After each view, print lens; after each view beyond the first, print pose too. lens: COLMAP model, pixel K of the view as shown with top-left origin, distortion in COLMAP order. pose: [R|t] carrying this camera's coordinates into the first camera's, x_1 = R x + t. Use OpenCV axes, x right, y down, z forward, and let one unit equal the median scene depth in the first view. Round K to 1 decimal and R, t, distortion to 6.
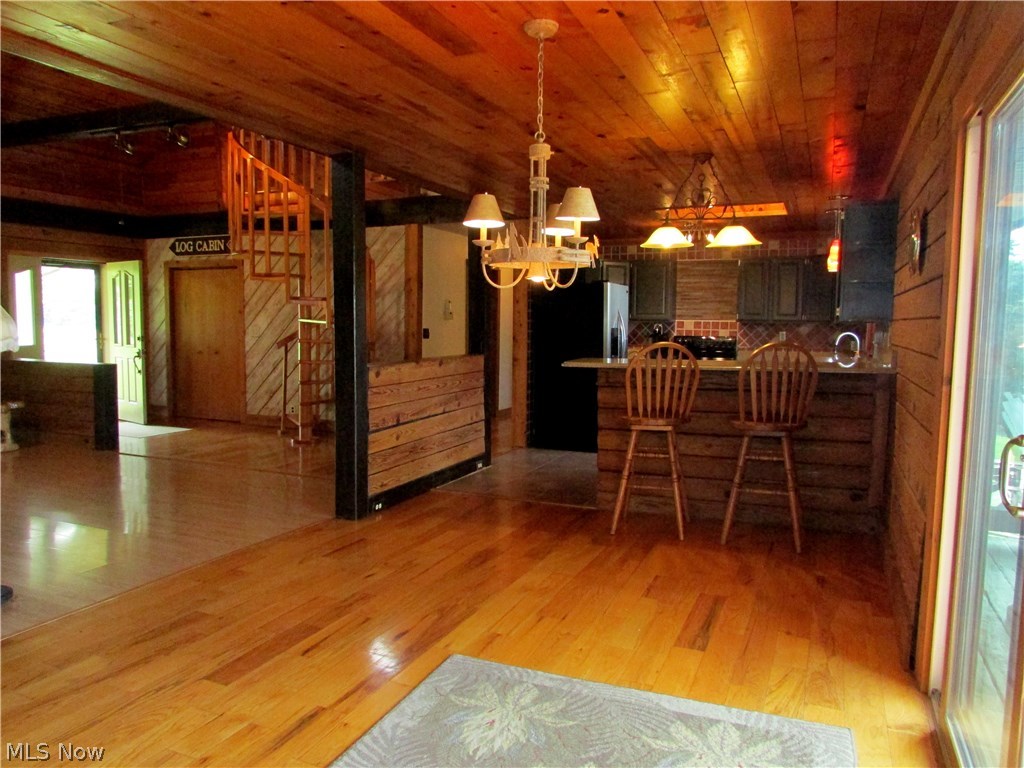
lens RADIAL K [[725.4, 0, 512.3], [0, 725.4, 384.3], [0, 0, 1]] dist [-0.048664, -0.000449]
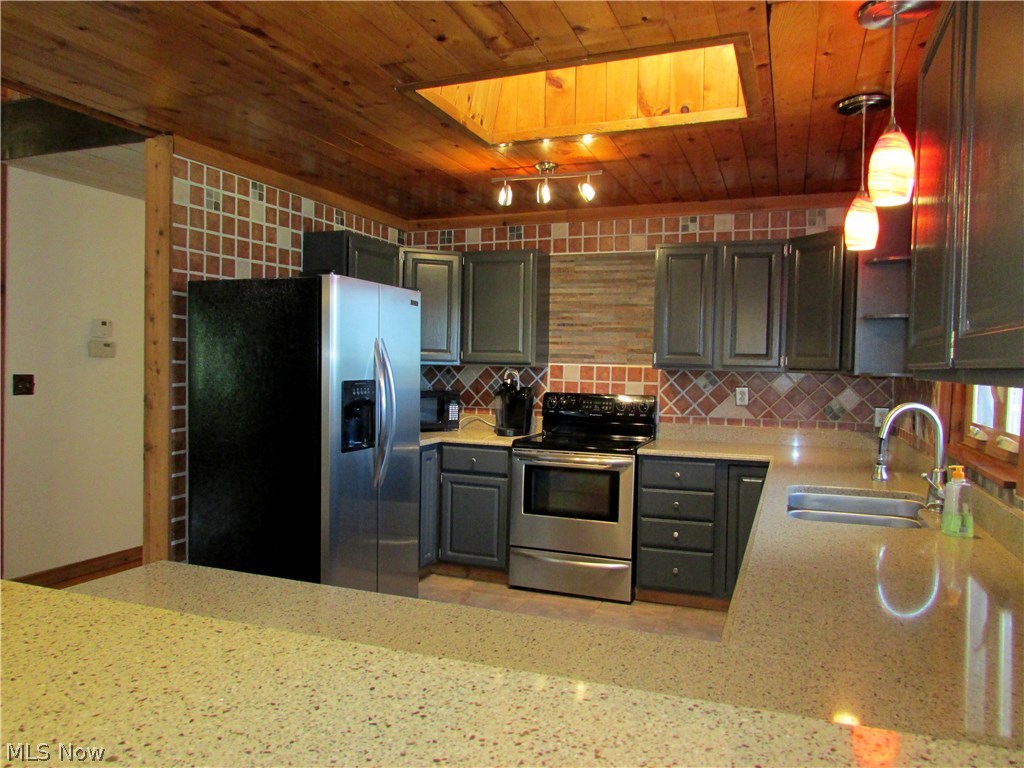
lens RADIAL K [[725.4, 0, 512.4], [0, 725.4, 384.2], [0, 0, 1]] dist [-0.048664, -0.000449]
pose [[0.999045, 0.011836, 0.042052, 0.182198], [-0.009511, 0.998438, -0.055061, -0.044134], [-0.042638, 0.054608, 0.997597, 0.472533]]
